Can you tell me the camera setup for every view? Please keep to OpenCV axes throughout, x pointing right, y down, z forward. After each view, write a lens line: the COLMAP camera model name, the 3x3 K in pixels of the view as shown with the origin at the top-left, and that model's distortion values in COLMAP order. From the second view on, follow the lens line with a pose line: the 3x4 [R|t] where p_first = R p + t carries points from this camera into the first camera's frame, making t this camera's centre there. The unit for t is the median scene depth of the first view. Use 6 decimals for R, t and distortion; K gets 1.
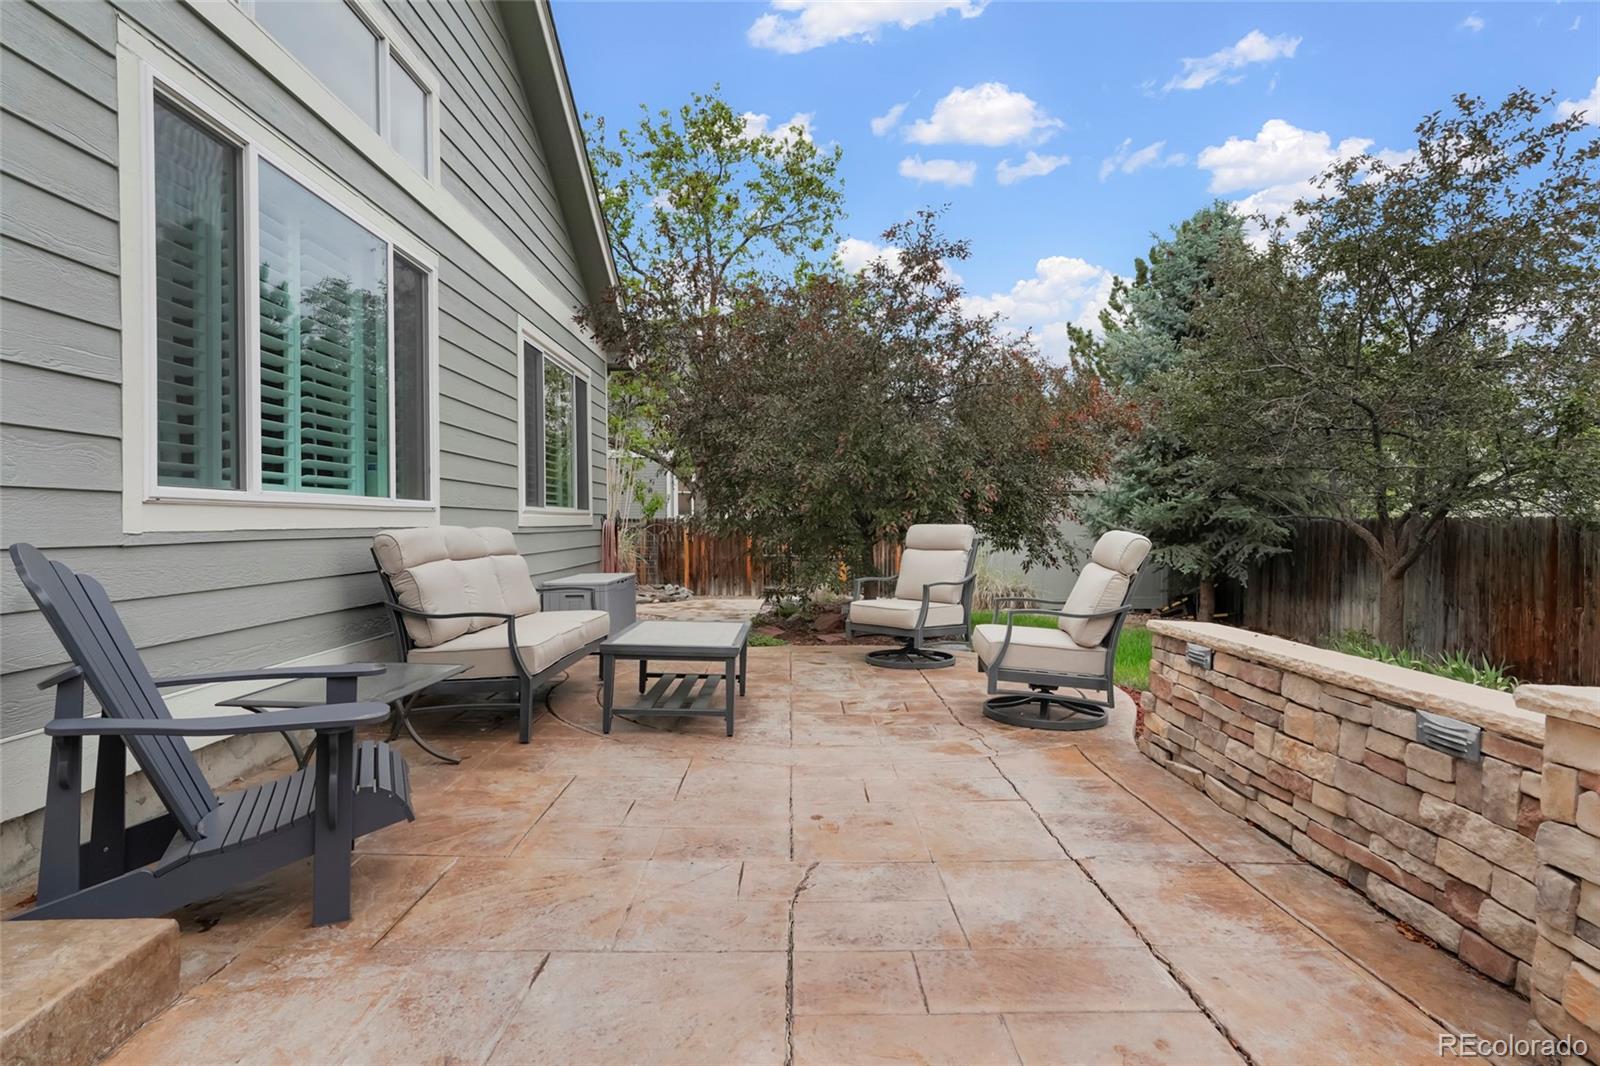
lens RADIAL K [[859.2, 0, 800.0], [0, 859.2, 533.0], [0, 0, 1]] dist [-0.003306, 0.000000]
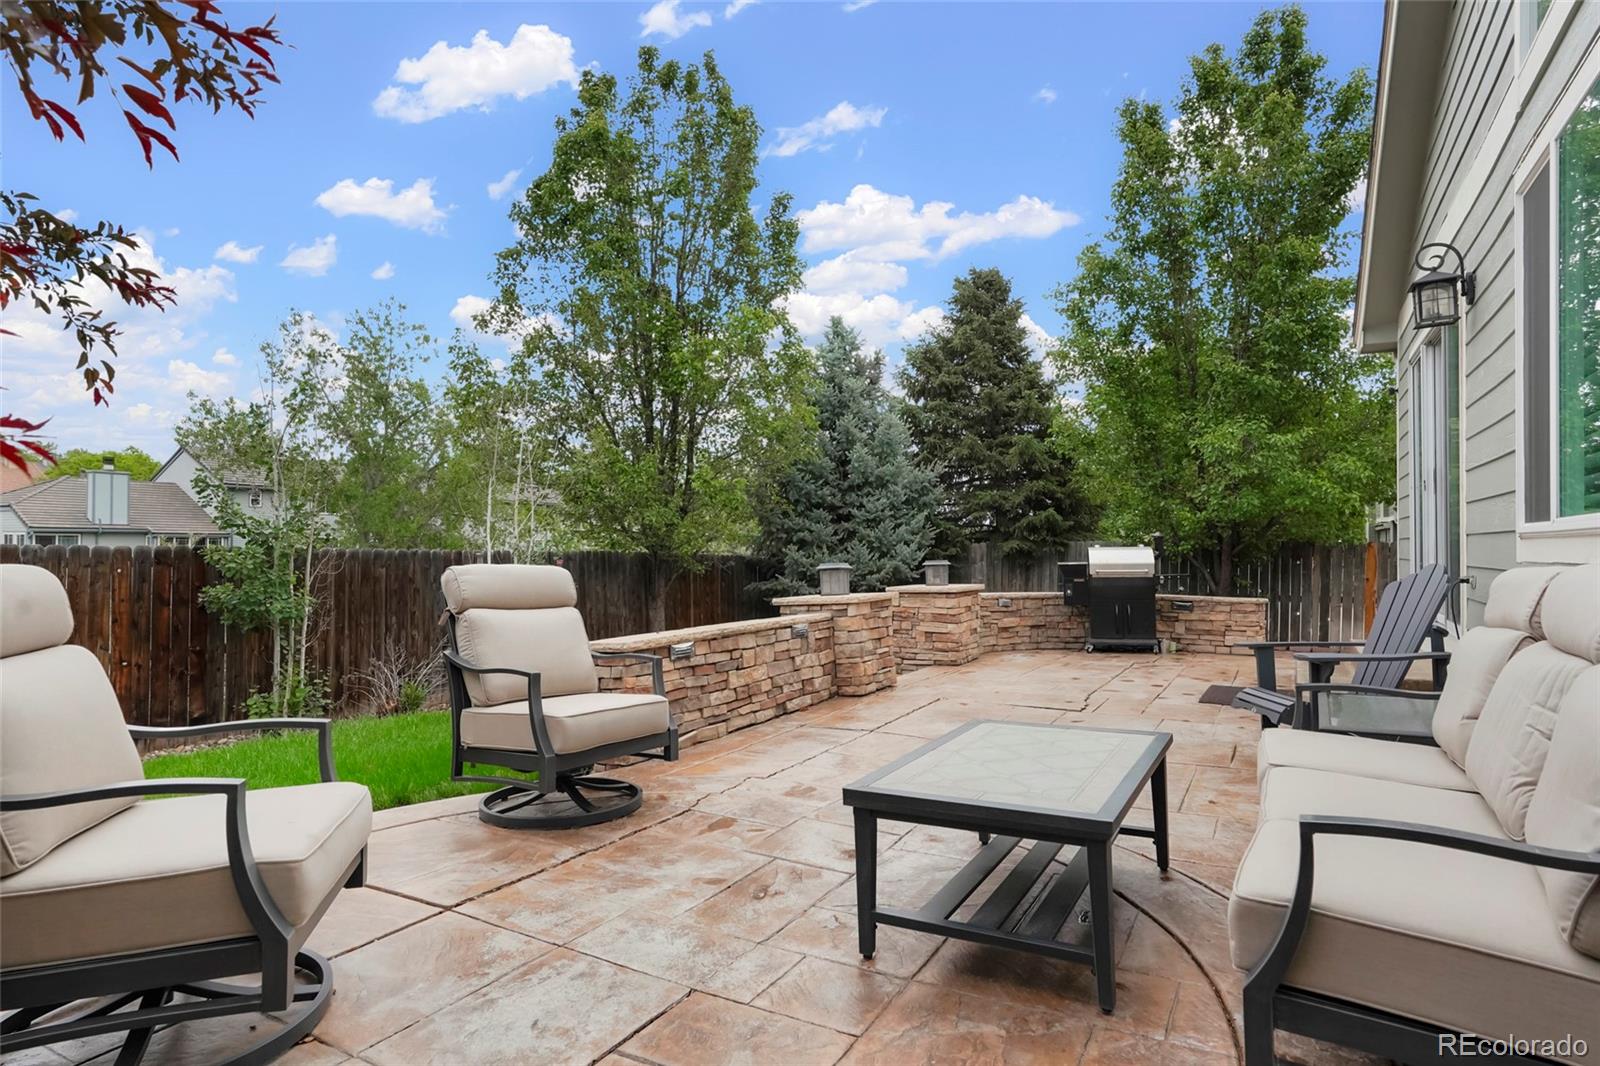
lens RADIAL K [[859.2, 0, 800.0], [0, 859.2, 533.0], [0, 0, 1]] dist [-0.003306, 0.000000]
pose [[-0.864171, 0.010558, 0.503088, -0.475296], [0.006783, 0.999933, -0.009333, -0.036702], [-0.503153, -0.004652, -0.864185, 2.615778]]
